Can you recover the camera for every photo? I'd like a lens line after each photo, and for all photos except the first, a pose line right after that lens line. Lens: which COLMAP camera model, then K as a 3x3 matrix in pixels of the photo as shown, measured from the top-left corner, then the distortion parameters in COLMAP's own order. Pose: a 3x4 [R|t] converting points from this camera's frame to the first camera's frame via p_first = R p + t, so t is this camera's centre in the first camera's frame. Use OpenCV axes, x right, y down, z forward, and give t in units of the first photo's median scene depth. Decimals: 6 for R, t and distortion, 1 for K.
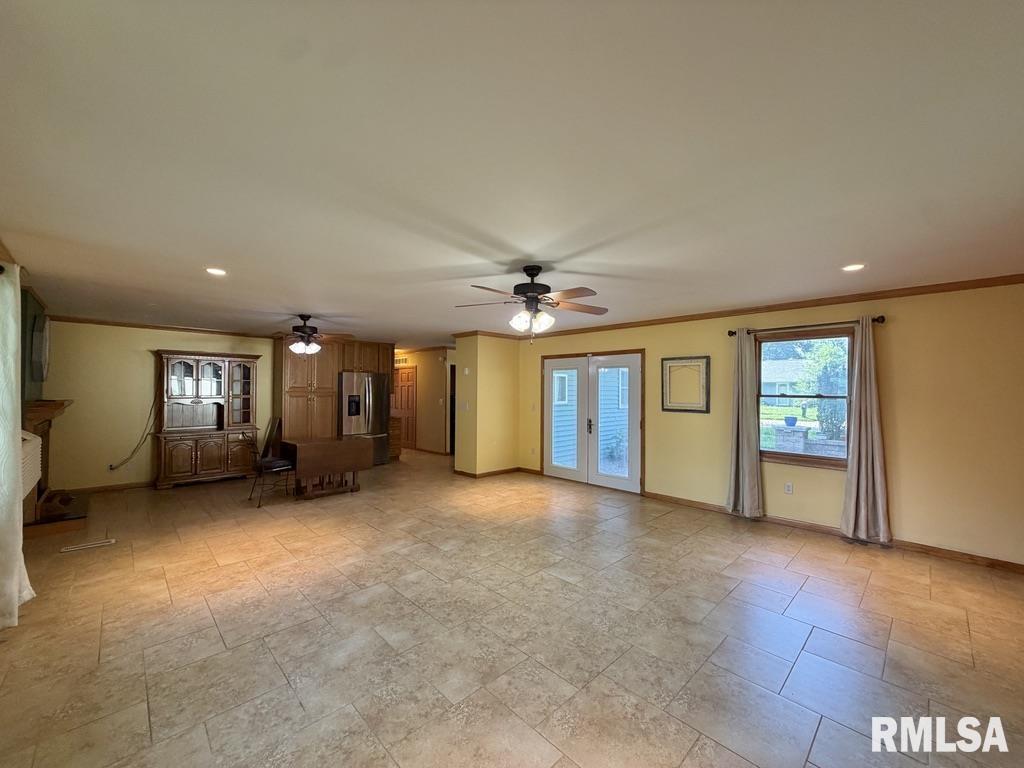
lens RADIAL K [[407.1, 0, 512.0], [0, 407.1, 384.0], [0, 0, 1]] dist [0.000386, -0.000034]
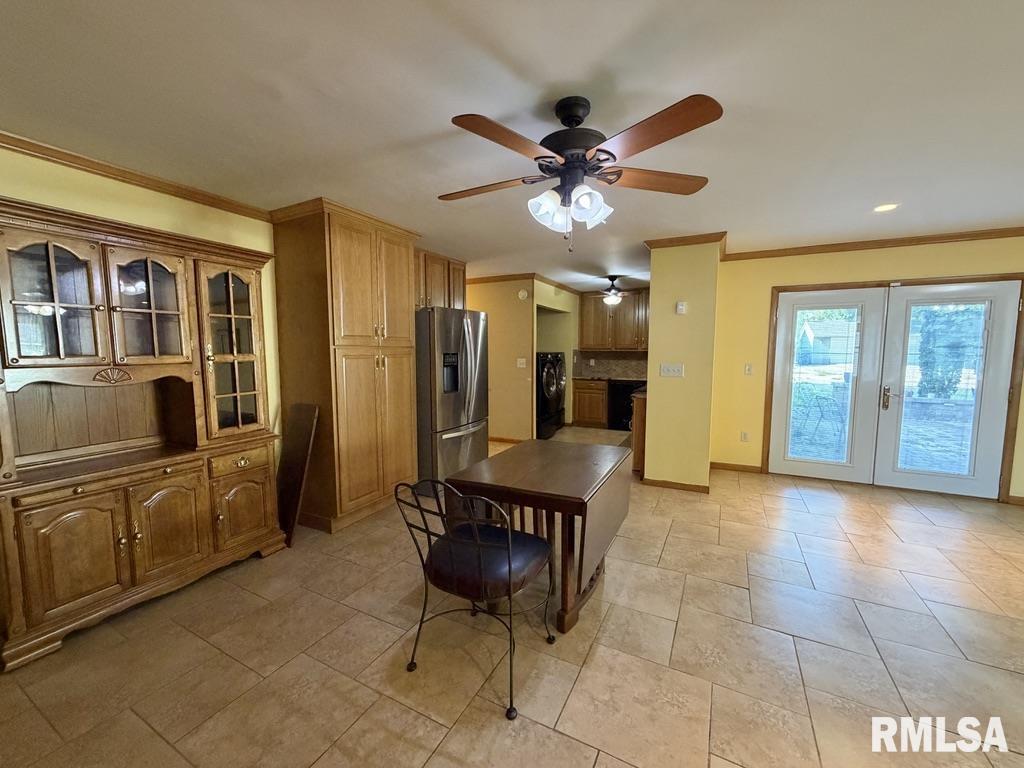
lens RADIAL K [[404.3, 0, 512.0], [0, 404.3, 384.0], [0, 0, 1]] dist [-0.001175, -0.000268]
pose [[0.950534, -0.032885, 0.308874, -0.892906], [0.001201, 0.994762, 0.102214, 0.026703], [-0.310617, -0.096787, 0.945595, 0.927184]]
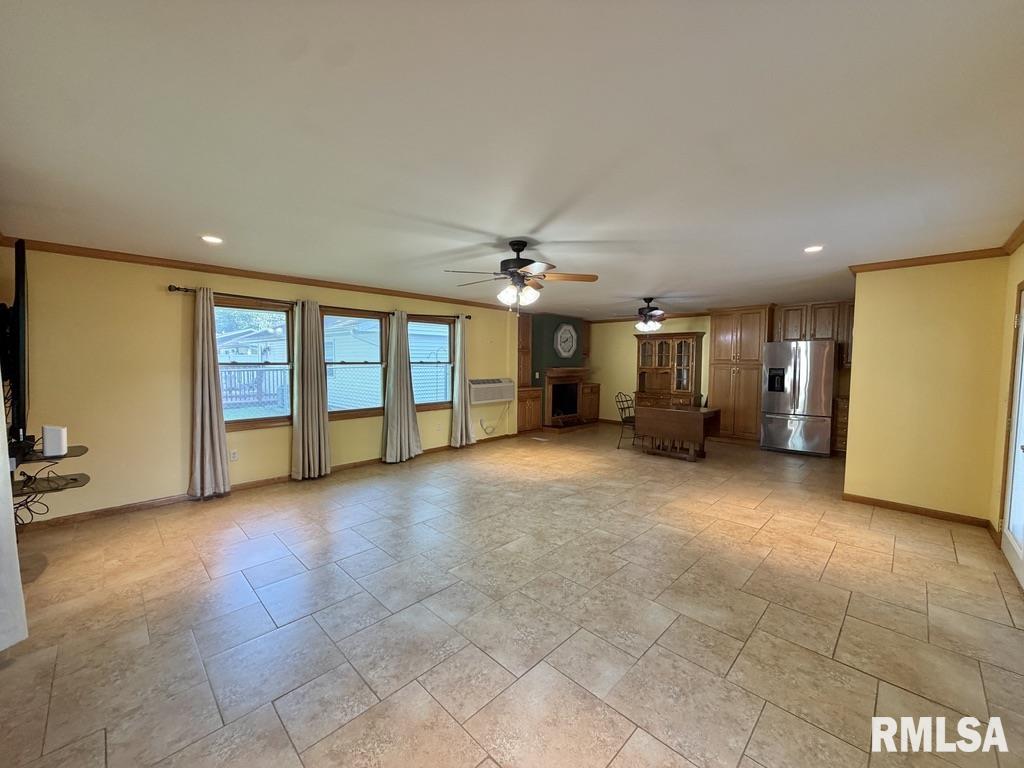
lens RADIAL K [[407.1, 0, 512.0], [0, 407.1, 384.0], [0, 0, 1]] dist [0.000386, -0.000034]
pose [[0.025985, 0.054278, -0.998188, 0.910232], [0.009509, 0.998466, 0.054541, 0.014499], [0.999617, -0.010909, 0.025429, 0.782899]]
